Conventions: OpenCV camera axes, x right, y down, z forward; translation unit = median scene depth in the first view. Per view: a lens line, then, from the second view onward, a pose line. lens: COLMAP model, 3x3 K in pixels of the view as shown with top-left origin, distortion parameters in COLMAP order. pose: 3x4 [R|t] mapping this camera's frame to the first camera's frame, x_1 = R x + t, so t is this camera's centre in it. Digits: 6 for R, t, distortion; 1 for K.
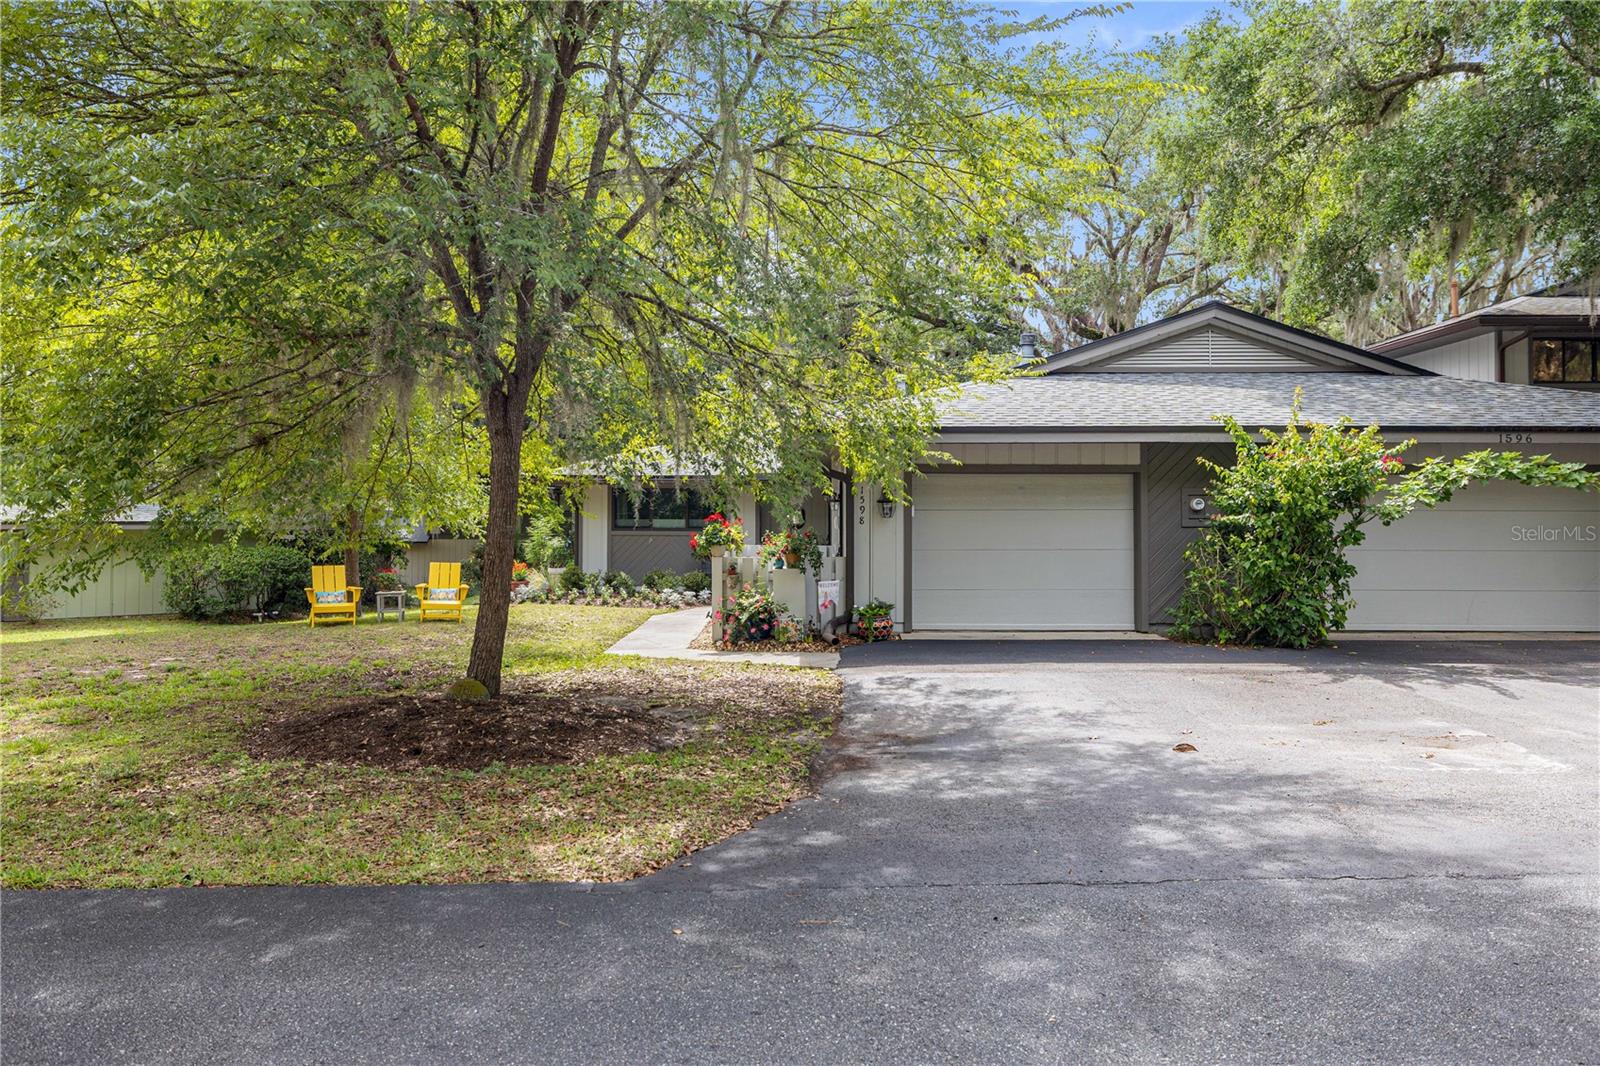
lens RADIAL K [[1041.1, 0, 800.0], [0, 1041.1, 533.0], [0, 0, 1]] dist [-0.002892, -0.002044]
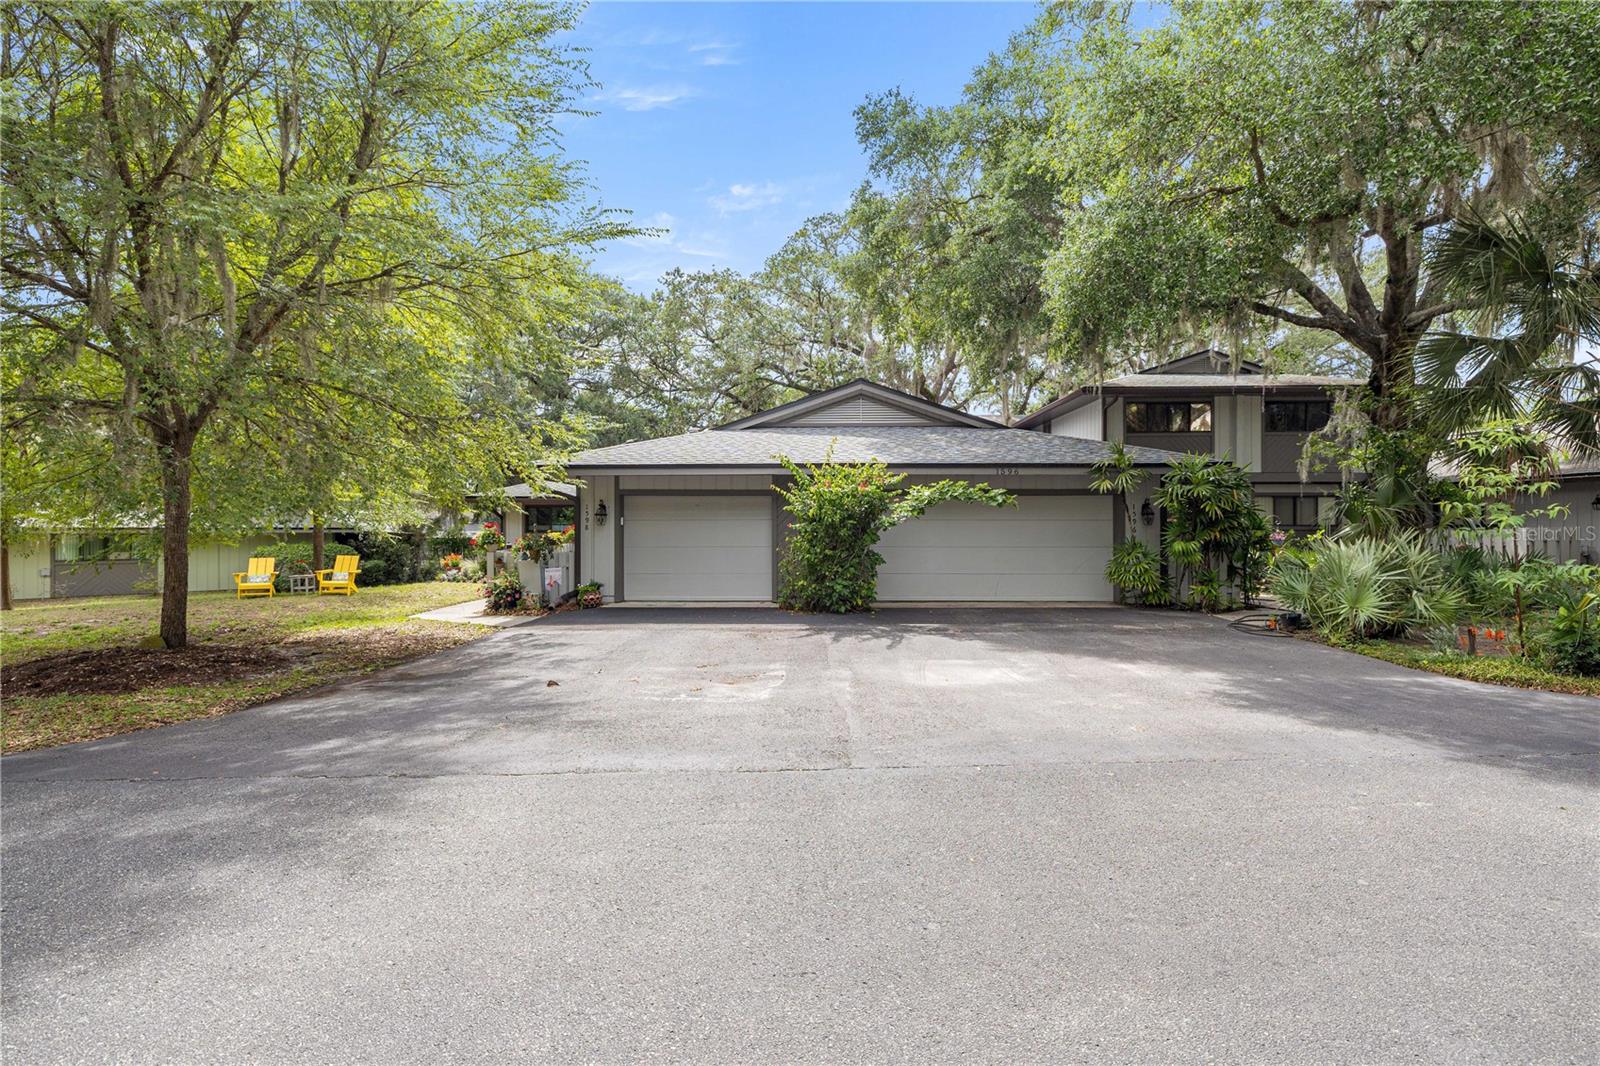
lens RADIAL K [[699.2, 0, 800.0], [0, 699.2, 533.0], [0, 0, 1]] dist [0.000953, 0.000206]
pose [[0.999991, -0.001356, -0.004113, 0.416451], [0.001361, 0.999998, 0.001256, -0.005205], [0.004112, -0.001262, 0.999991, 0.002358]]
